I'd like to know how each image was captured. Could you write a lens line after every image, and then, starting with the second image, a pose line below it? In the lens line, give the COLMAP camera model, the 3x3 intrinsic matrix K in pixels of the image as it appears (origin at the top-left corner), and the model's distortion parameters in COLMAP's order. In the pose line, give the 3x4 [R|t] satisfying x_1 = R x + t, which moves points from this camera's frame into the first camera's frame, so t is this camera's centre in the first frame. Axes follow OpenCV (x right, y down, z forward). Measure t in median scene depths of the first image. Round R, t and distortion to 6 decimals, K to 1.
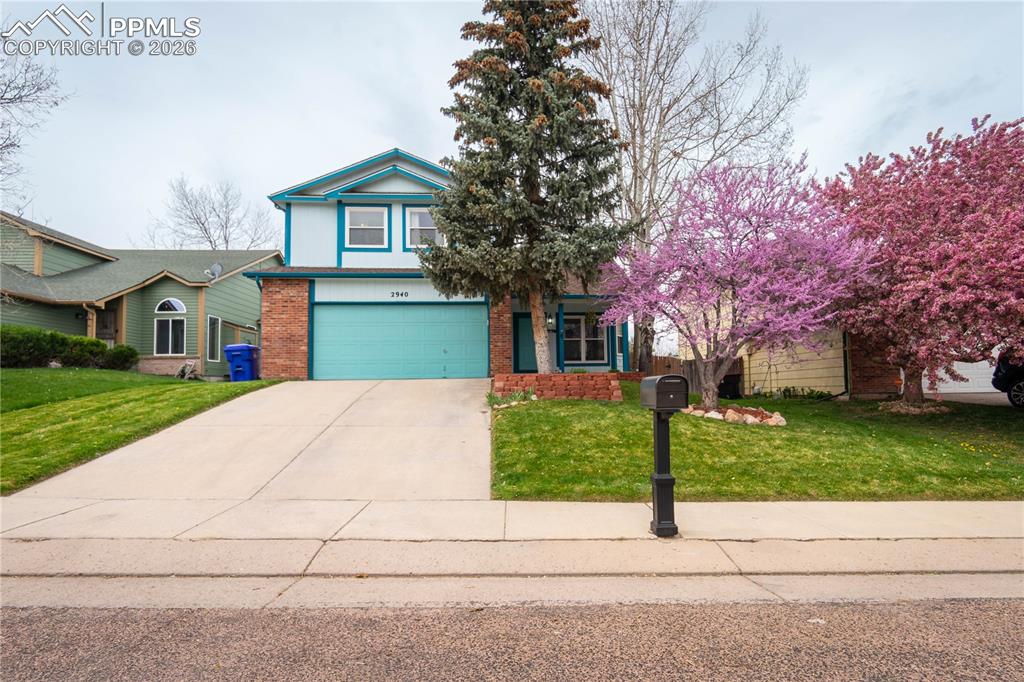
lens RADIAL K [[487.3, 0, 514.0], [0, 487.3, 368.3], [0, 0, 1]] dist [-0.000693, 0.000312]
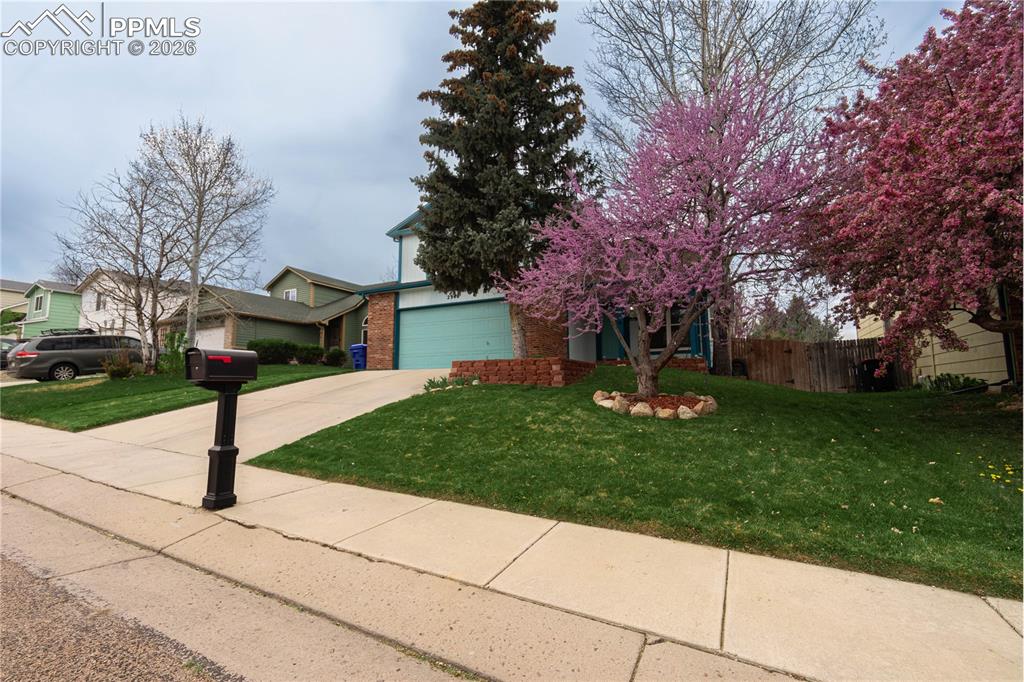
lens RADIAL K [[435.8, 0, 512.0], [0, 435.8, 348.7], [0, 0, 1]] dist [0.000447, 0.000147]
pose [[0.857971, -0.036365, -0.512409, 0.401514], [0.018297, 0.999022, -0.040263, 0.018163], [0.513372, 0.025169, 0.857797, 0.161424]]
